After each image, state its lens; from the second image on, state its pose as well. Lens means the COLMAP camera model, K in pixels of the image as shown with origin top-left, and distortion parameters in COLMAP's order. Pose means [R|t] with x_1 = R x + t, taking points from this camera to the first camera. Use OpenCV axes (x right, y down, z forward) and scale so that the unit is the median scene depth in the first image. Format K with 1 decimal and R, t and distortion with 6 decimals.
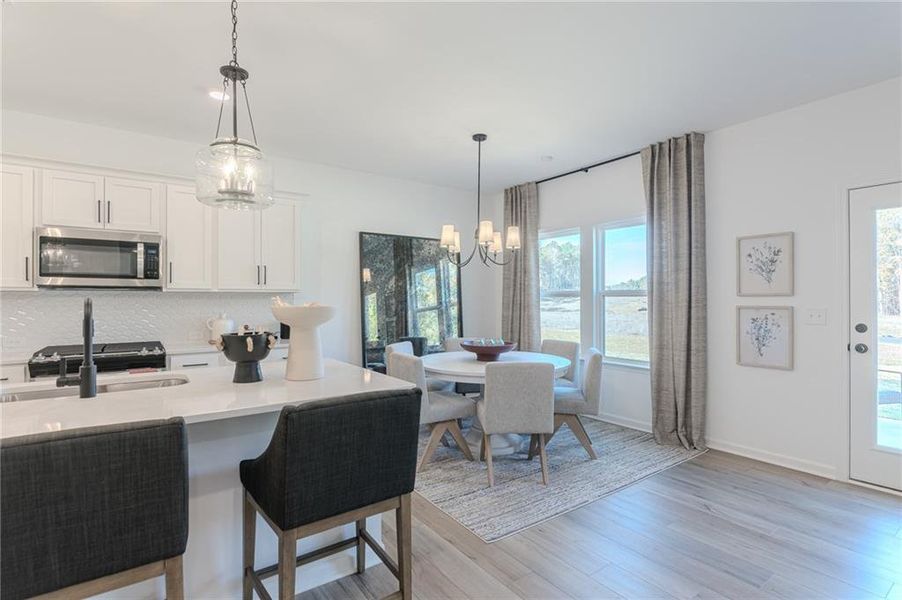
lens RADIAL K [[435.2, 0, 451.0], [0, 435.2, 300.0], [0, 0, 1]] dist [-0.002432, -0.000167]
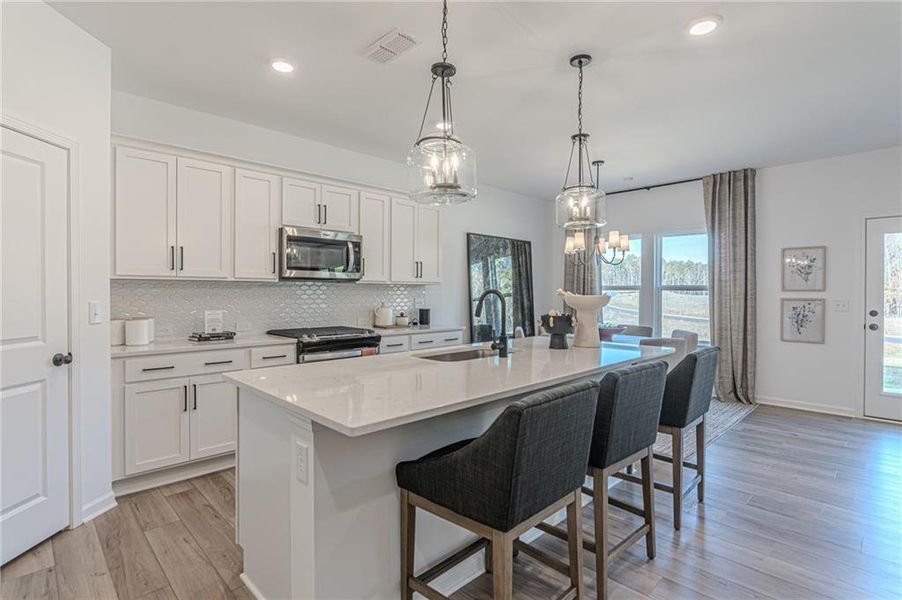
lens RADIAL K [[442.3, 0, 448.6], [0, 442.3, 295.1], [0, 0, 1]] dist [-0.002274, -0.000536]
pose [[0.987413, 0.006420, 0.158030, -0.601737], [-0.007634, 0.999946, 0.007077, 0.002458], [-0.157976, -0.008194, 0.987409, -0.211196]]
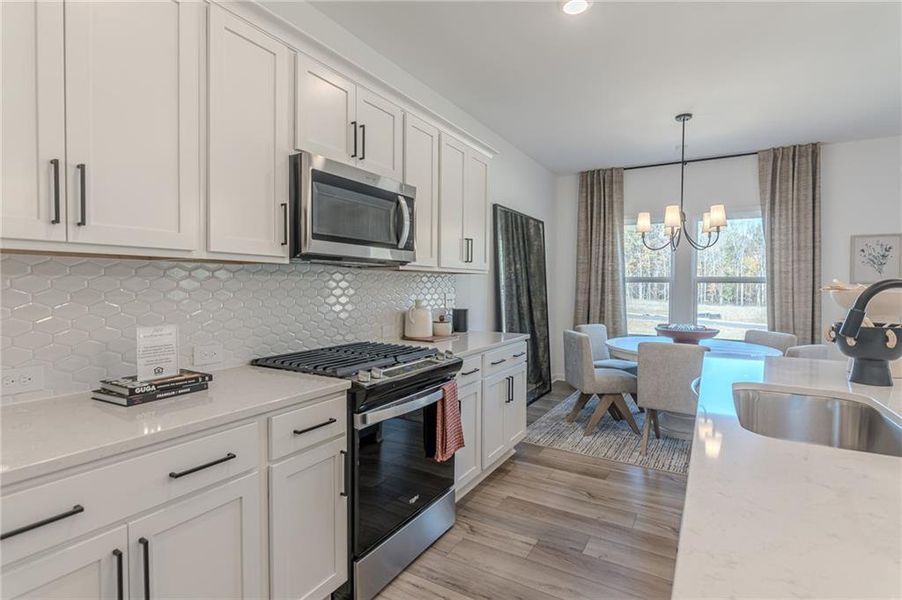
lens RADIAL K [[442.3, 0, 448.6], [0, 442.3, 295.1], [0, 0, 1]] dist [-0.002274, -0.000536]
pose [[0.914426, -0.000882, 0.404753, -0.871452], [-0.009010, 0.999705, 0.022536, 0.005296], [-0.404654, -0.024254, 0.914148, 0.326833]]
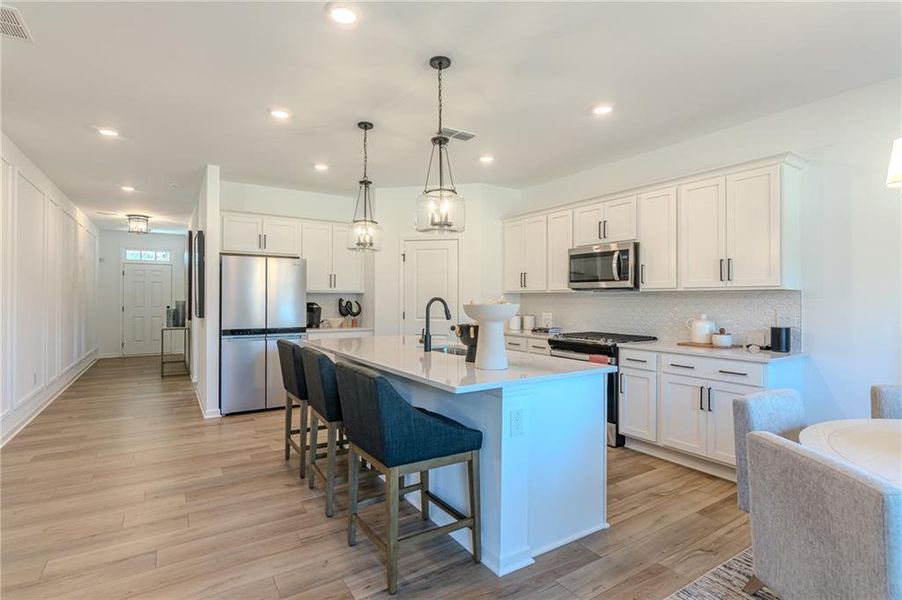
lens RADIAL K [[442.3, 0, 448.6], [0, 442.3, 295.1], [0, 0, 1]] dist [-0.002274, -0.000536]
pose [[-0.041315, -0.005520, -0.999131, 0.482912], [-0.003282, 0.999980, -0.005389, -0.002308], [0.999141, 0.003056, -0.041332, 0.555528]]
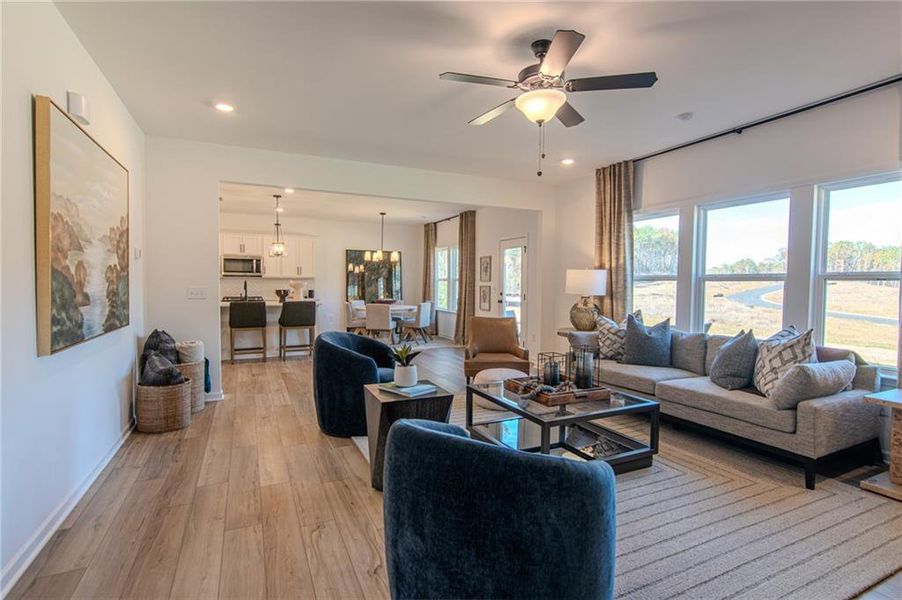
lens RADIAL K [[435.1, 0, 455.0], [0, 435.1, 298.3], [0, 0, 1]] dist [0.000855, -0.000048]
pose [[0.985195, 0.017294, -0.170565, 0.936788], [-0.011290, 0.999284, 0.036108, -0.000937], [0.171068, -0.033648, 0.984685, -1.395866]]
